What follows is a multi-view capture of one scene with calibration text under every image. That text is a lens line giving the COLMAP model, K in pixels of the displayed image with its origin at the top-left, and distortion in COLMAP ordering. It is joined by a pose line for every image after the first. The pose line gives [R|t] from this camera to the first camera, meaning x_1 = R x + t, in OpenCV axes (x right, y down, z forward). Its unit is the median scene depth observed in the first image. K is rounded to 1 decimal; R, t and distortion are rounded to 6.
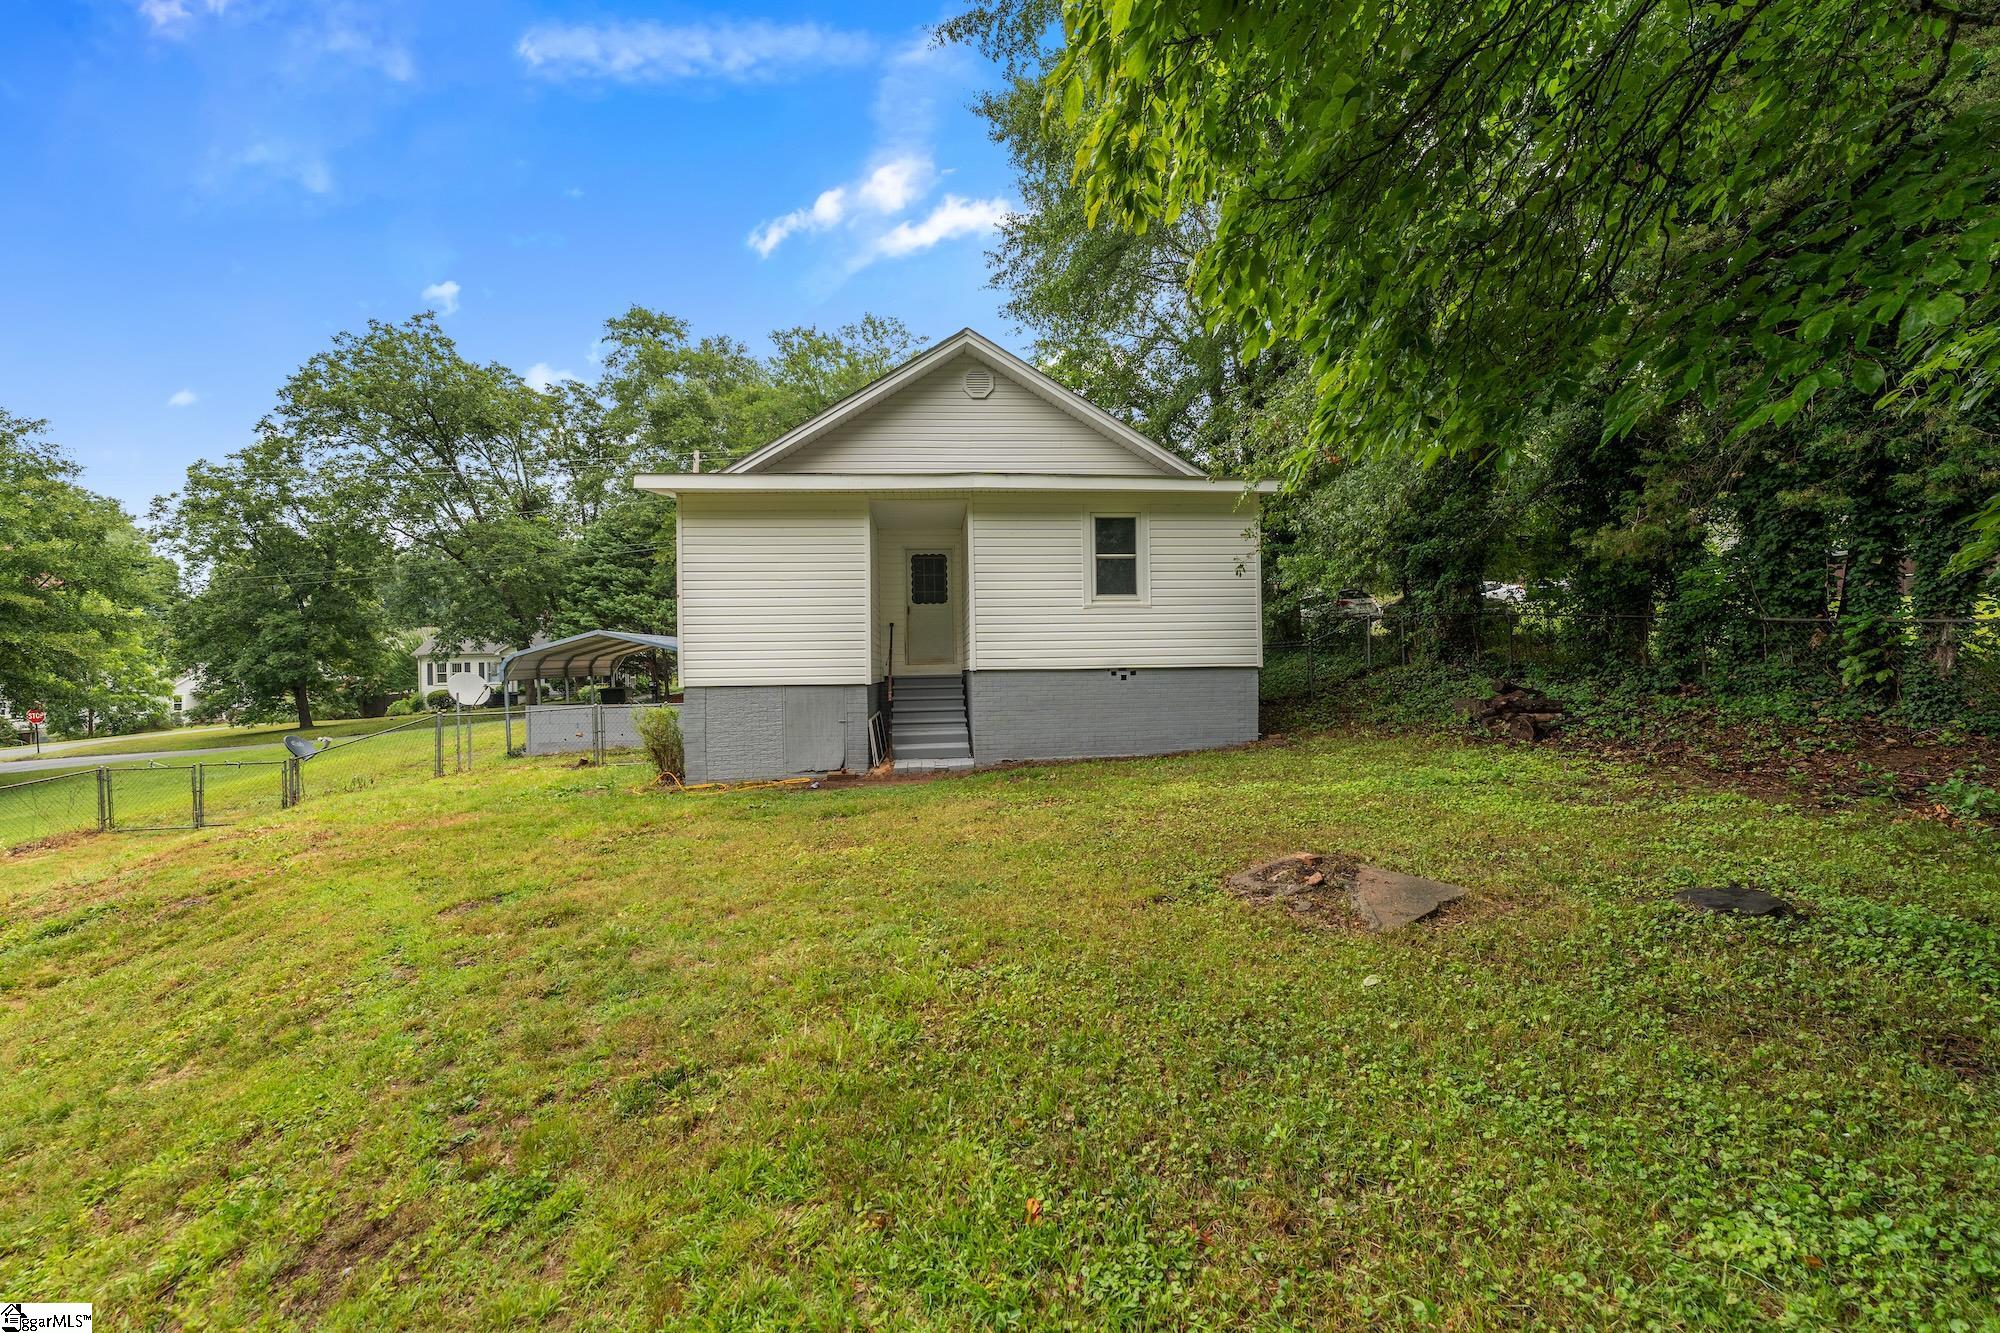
lens RADIAL K [[804.6, 0, 1000.3], [0, 804.6, 666.2], [0, 0, 1]] dist [0.000169, -0.000175]
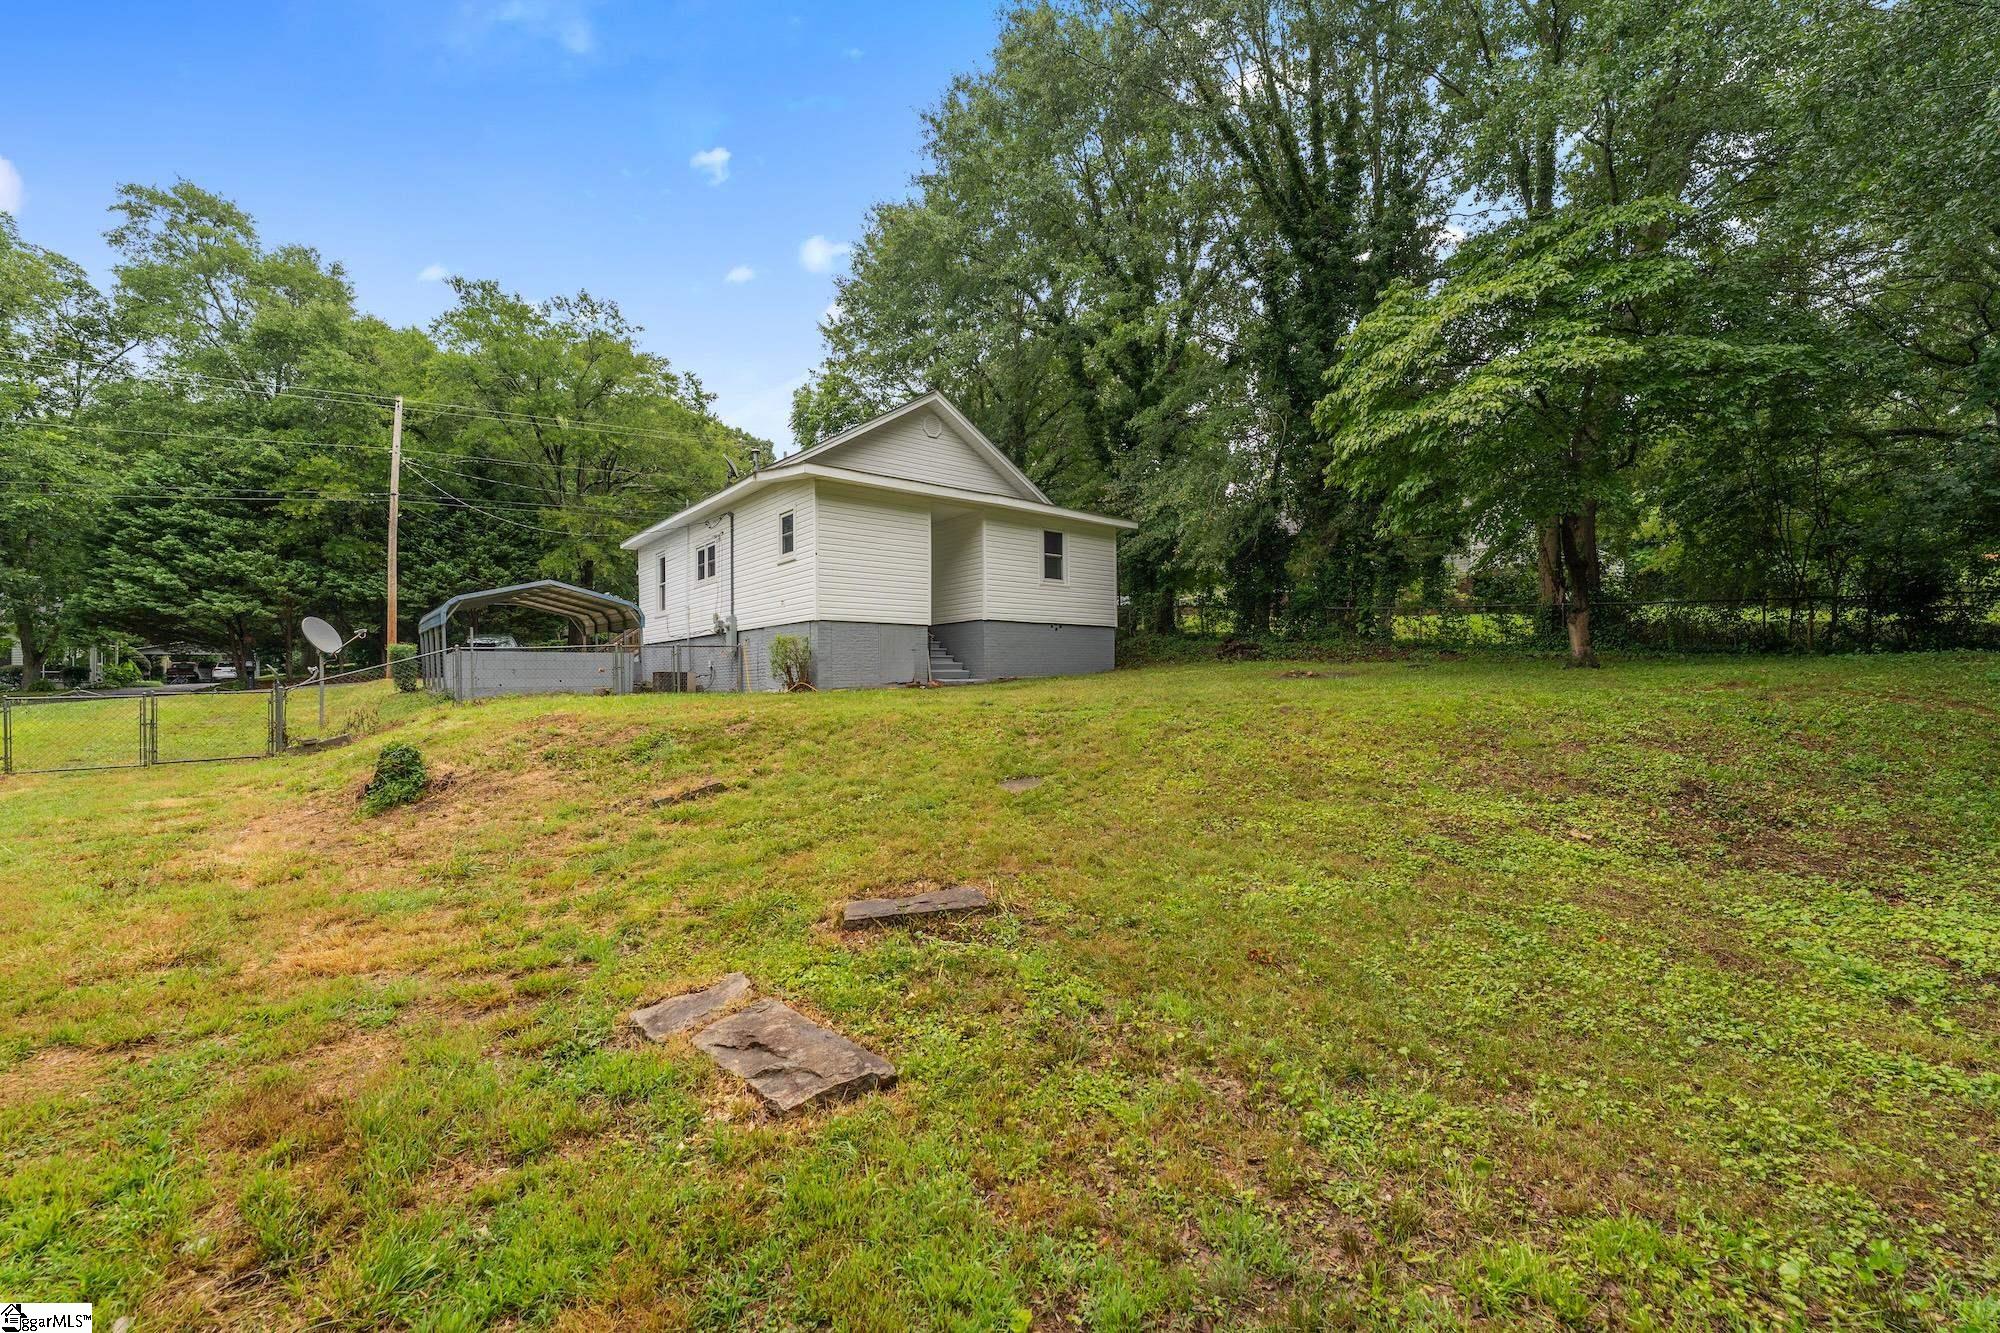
lens RADIAL K [[804.6, 0, 1000.1], [0, 804.6, 671.1], [0, 0, 1]] dist [0.000169, -0.000175]
pose [[0.826274, 0.014677, 0.563078, -0.823601], [-0.005655, 0.999826, -0.017763, 0.123269], [-0.563240, 0.011493, 0.826213, -0.280387]]
